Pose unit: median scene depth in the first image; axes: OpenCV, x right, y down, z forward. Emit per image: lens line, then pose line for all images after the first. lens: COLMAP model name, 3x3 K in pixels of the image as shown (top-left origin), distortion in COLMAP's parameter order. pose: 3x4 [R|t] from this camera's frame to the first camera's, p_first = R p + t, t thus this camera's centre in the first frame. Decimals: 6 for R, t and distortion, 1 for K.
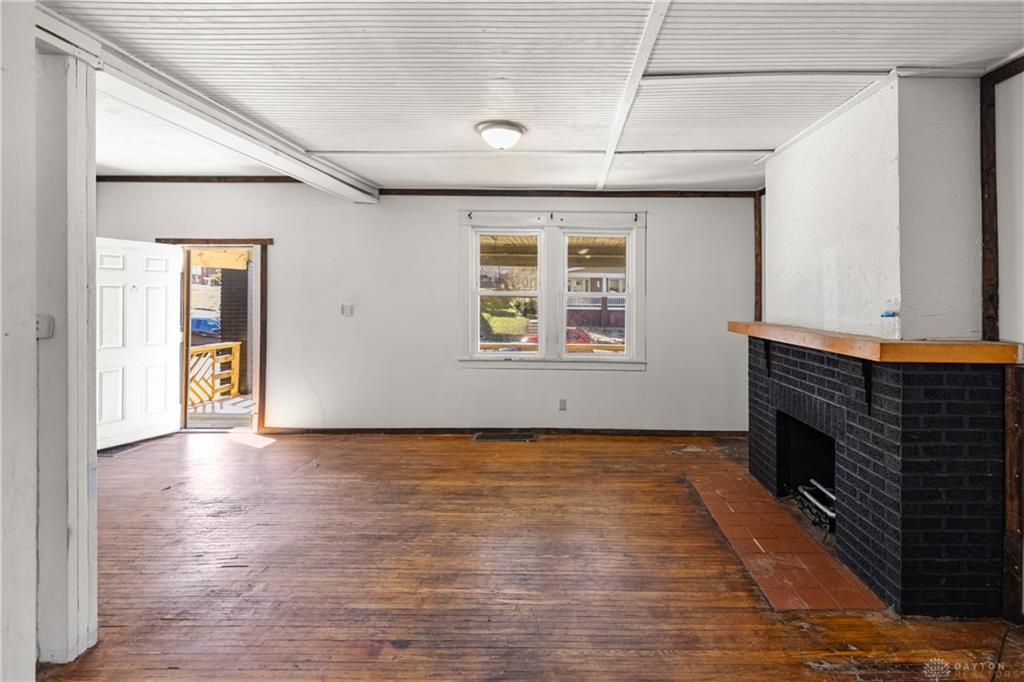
lens RADIAL K [[453.0, 0, 557.8], [0, 453.0, 295.1], [0, 0, 1]] dist [0.000053, 0.000050]
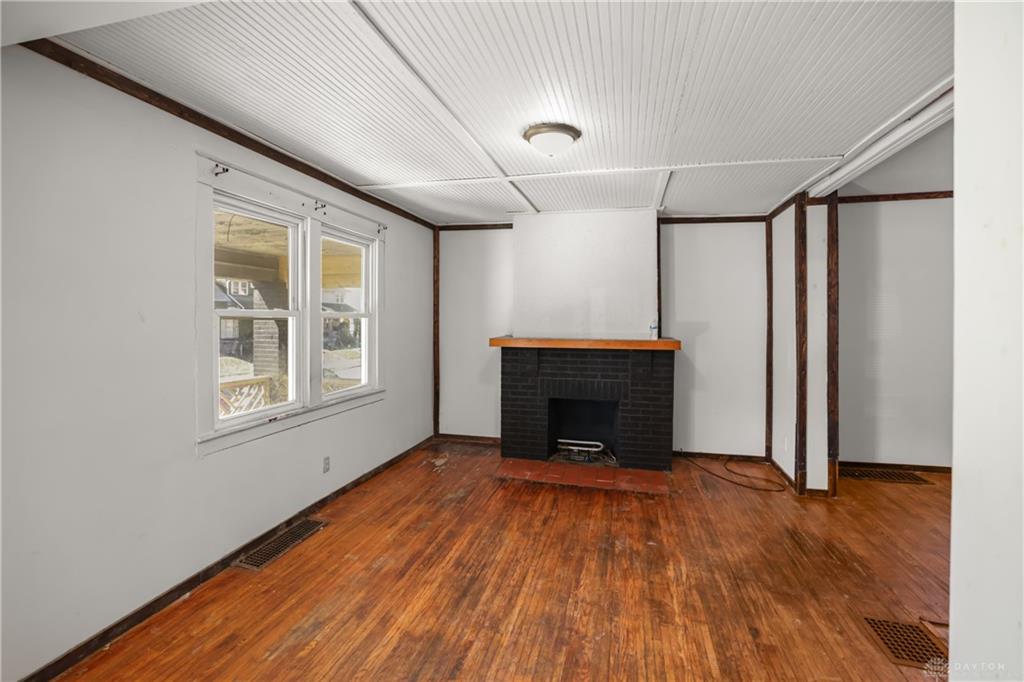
lens RADIAL K [[453.0, 0, 508.0], [0, 453.0, 312.6], [0, 0, 1]] dist [-0.024901, 0.000355]
pose [[0.244064, 0.006341, 0.969738, -0.920958], [-0.006182, 0.999968, -0.004982, -0.006045], [-0.969739, -0.004779, 0.244096, 0.781879]]
